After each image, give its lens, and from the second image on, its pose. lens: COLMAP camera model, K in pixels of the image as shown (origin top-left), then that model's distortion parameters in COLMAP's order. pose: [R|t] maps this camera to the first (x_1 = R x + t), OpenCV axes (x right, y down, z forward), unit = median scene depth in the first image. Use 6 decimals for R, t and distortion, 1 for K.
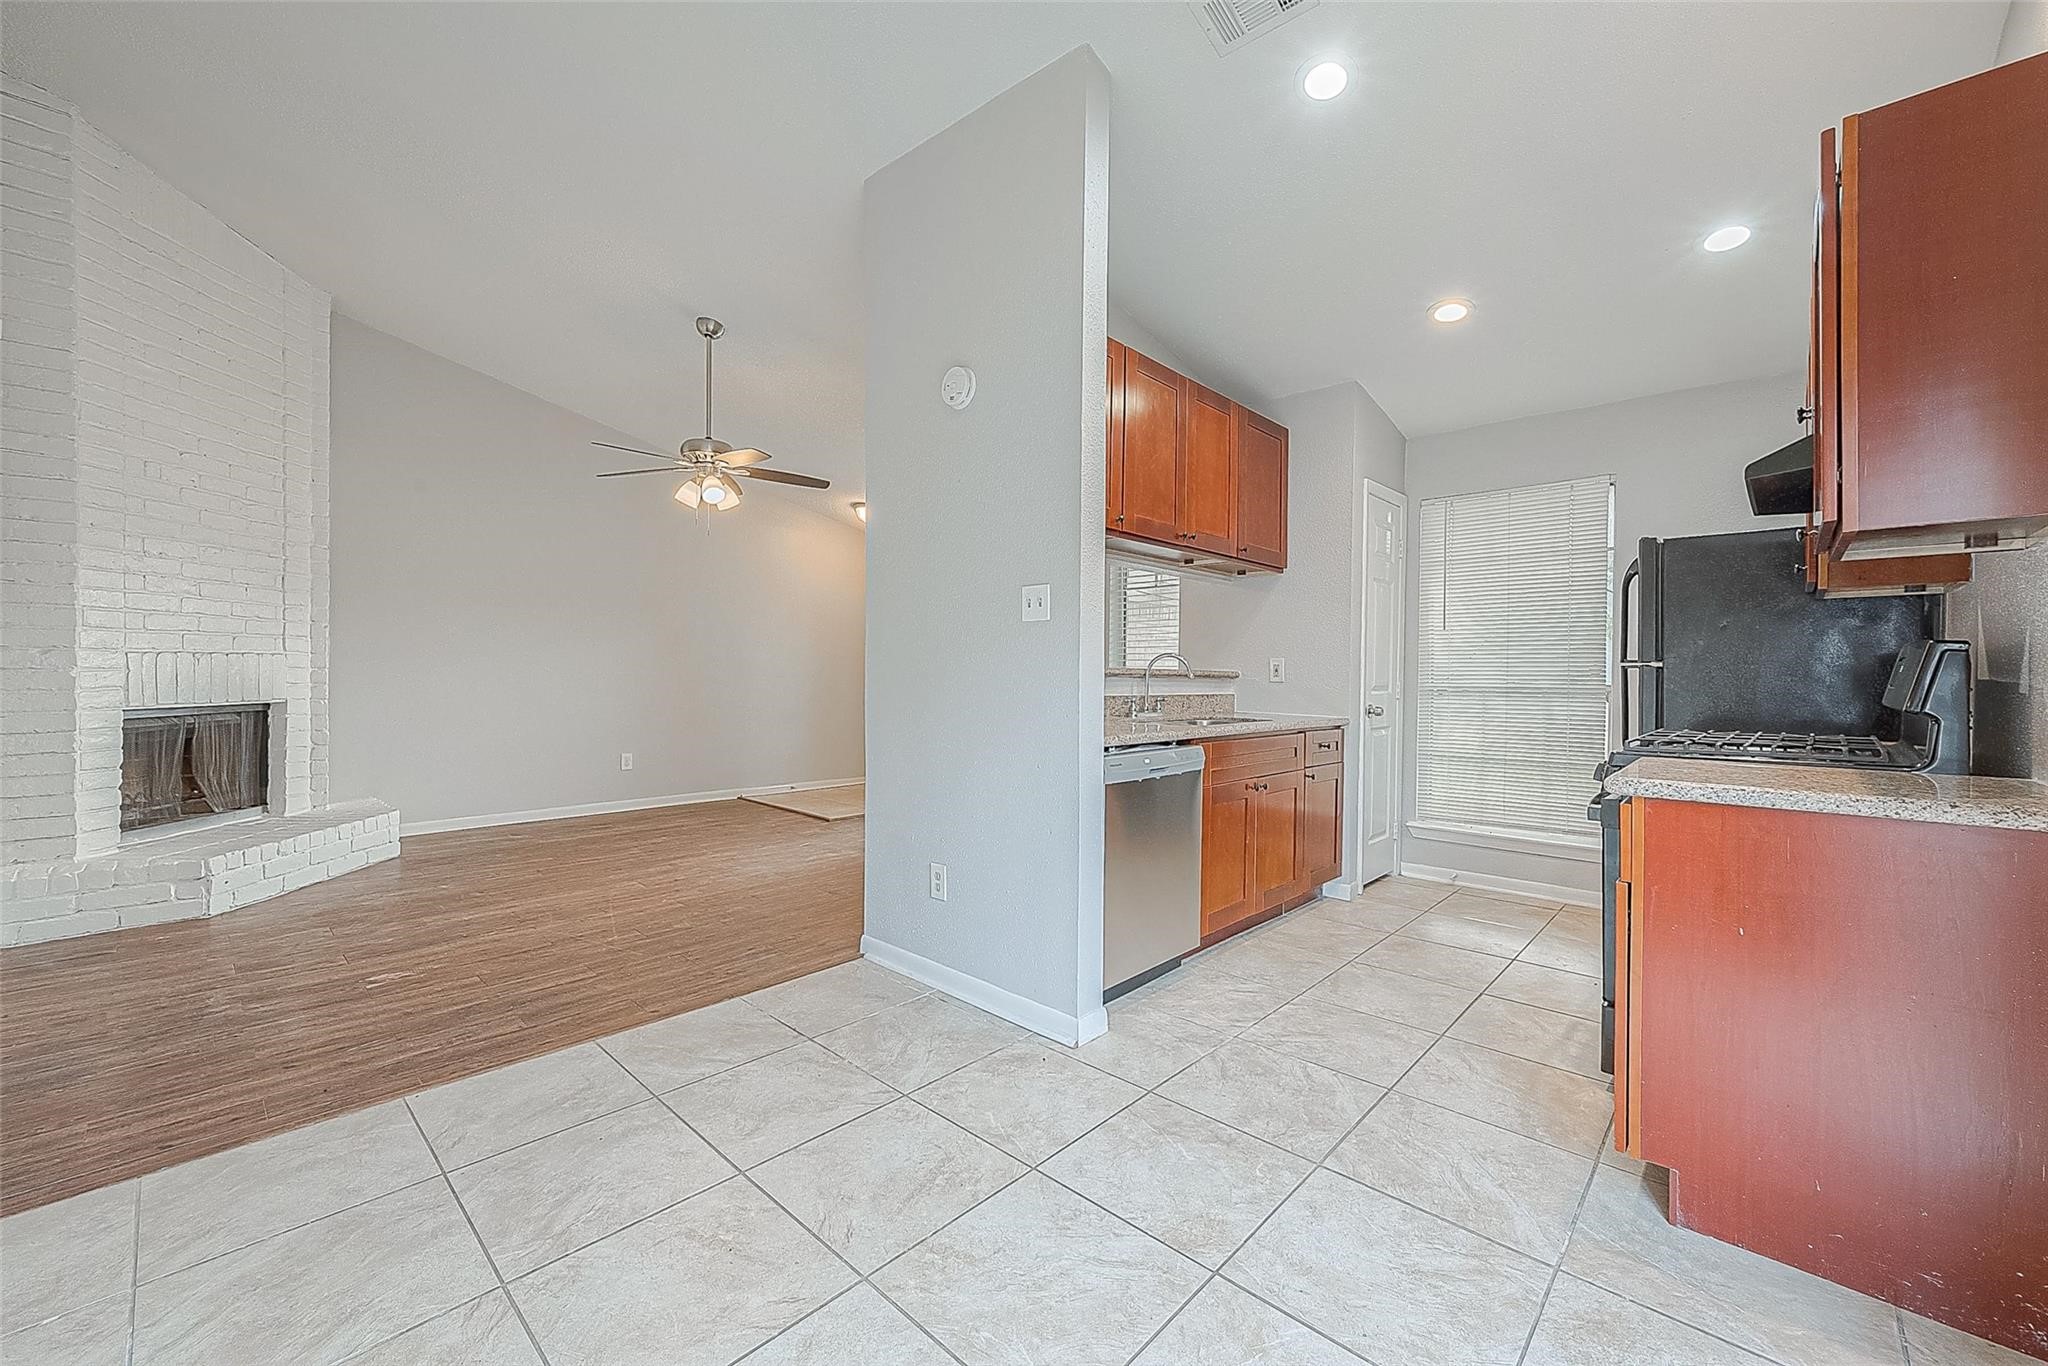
lens RADIAL K [[807.6, 0, 1021.1], [0, 807.6, 678.9], [0, 0, 1]] dist [-0.007626, 0.000159]
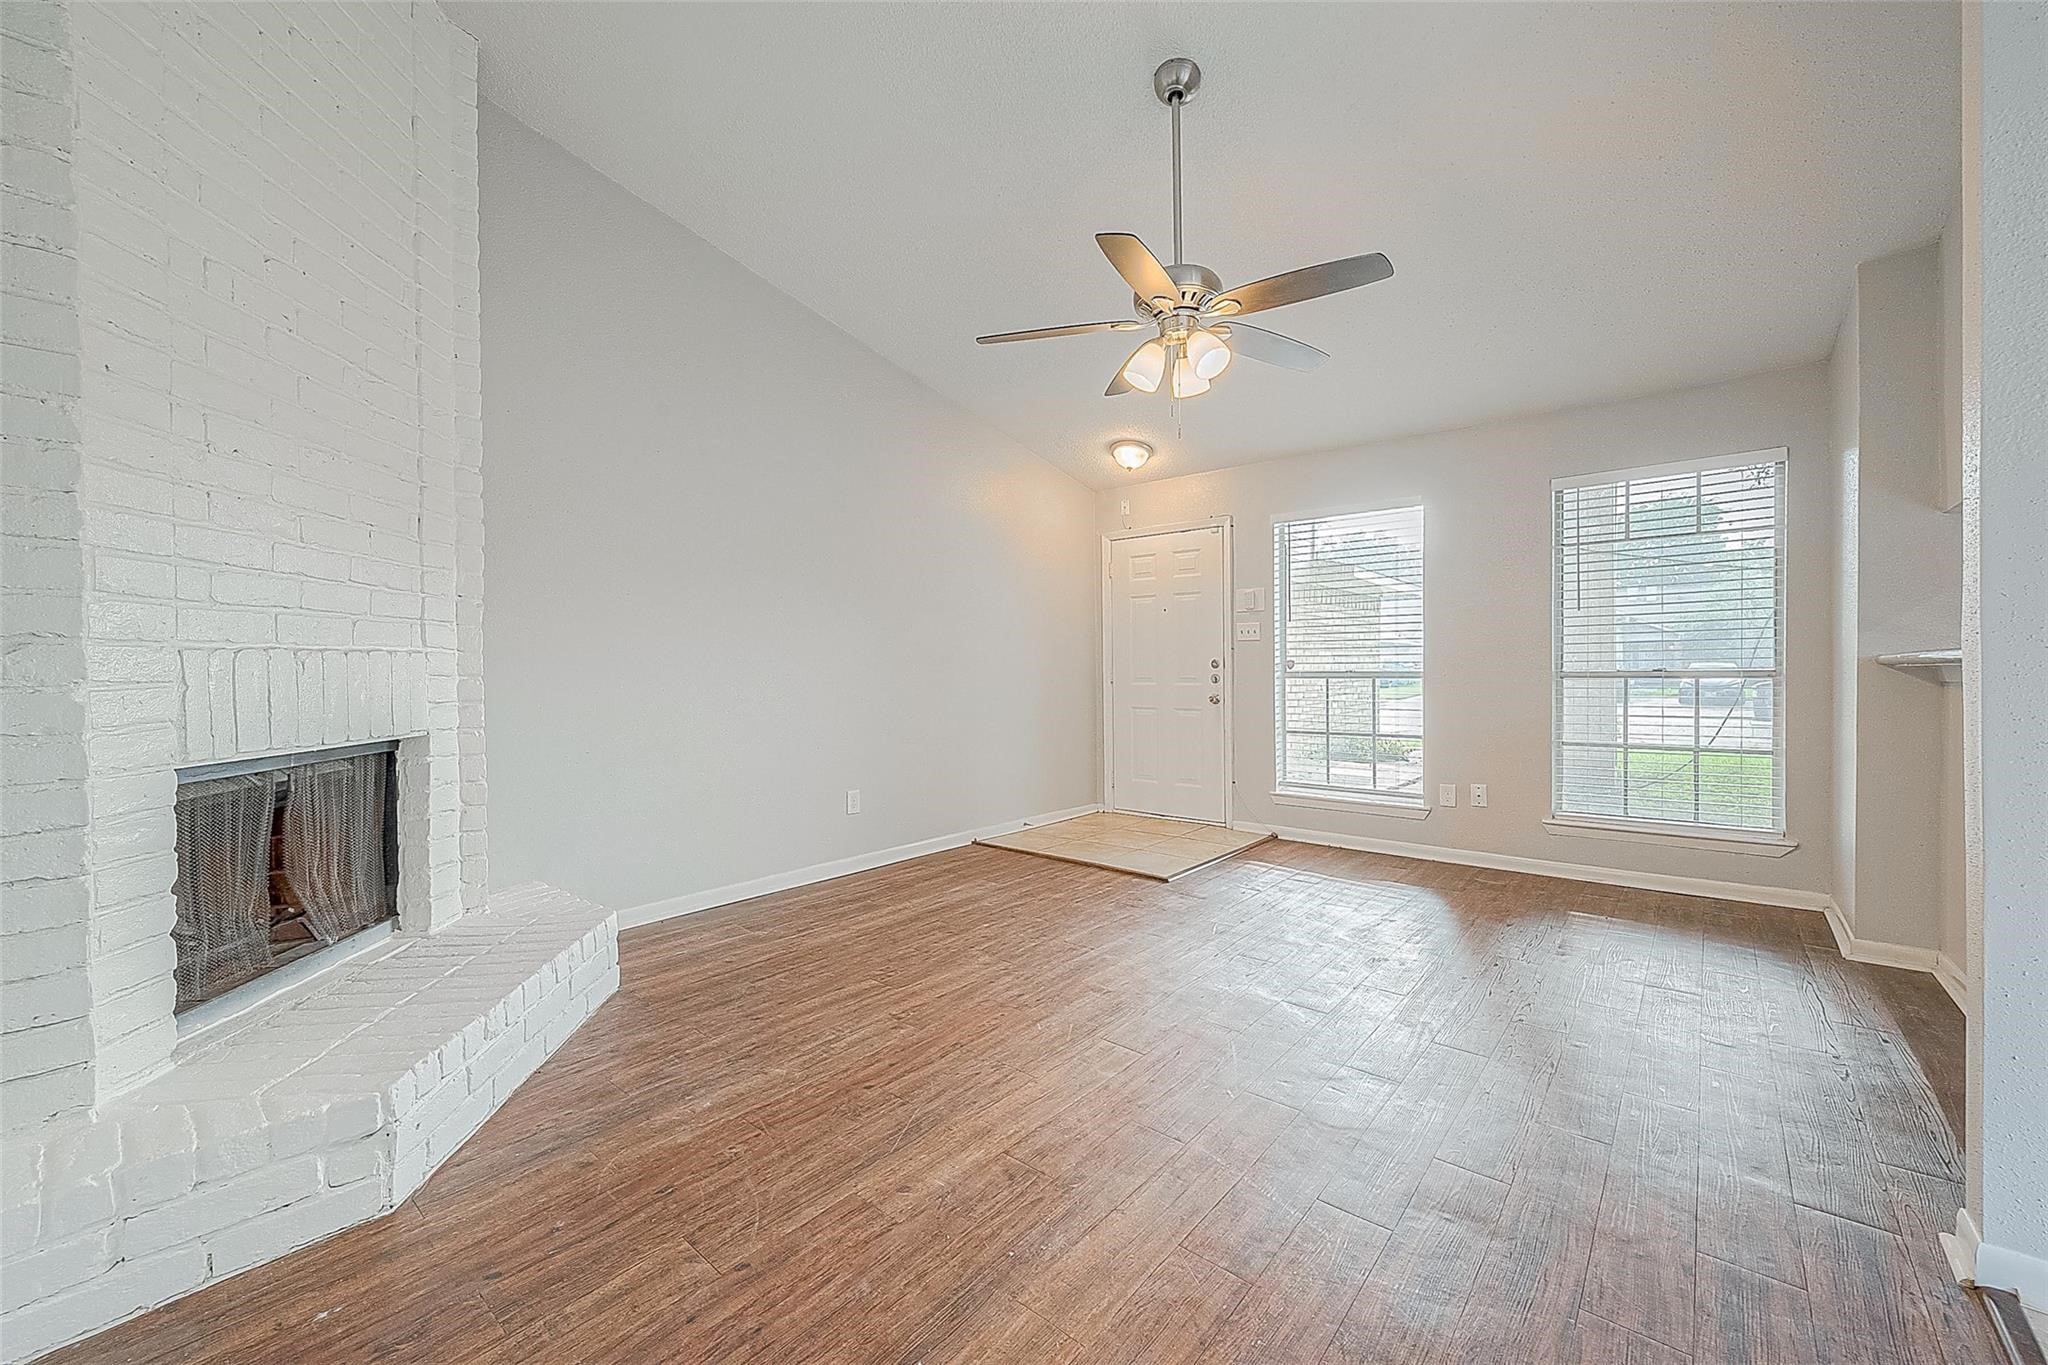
lens RADIAL K [[815.8, 0, 1019.3], [0, 815.8, 677.6], [0, 0, 1]] dist [-0.002183, 0.000031]
pose [[0.998825, -0.020224, 0.044035, -0.511991], [0.020107, 0.999793, 0.003097, -0.005916], [-0.044088, -0.002208, 0.999025, 0.393924]]
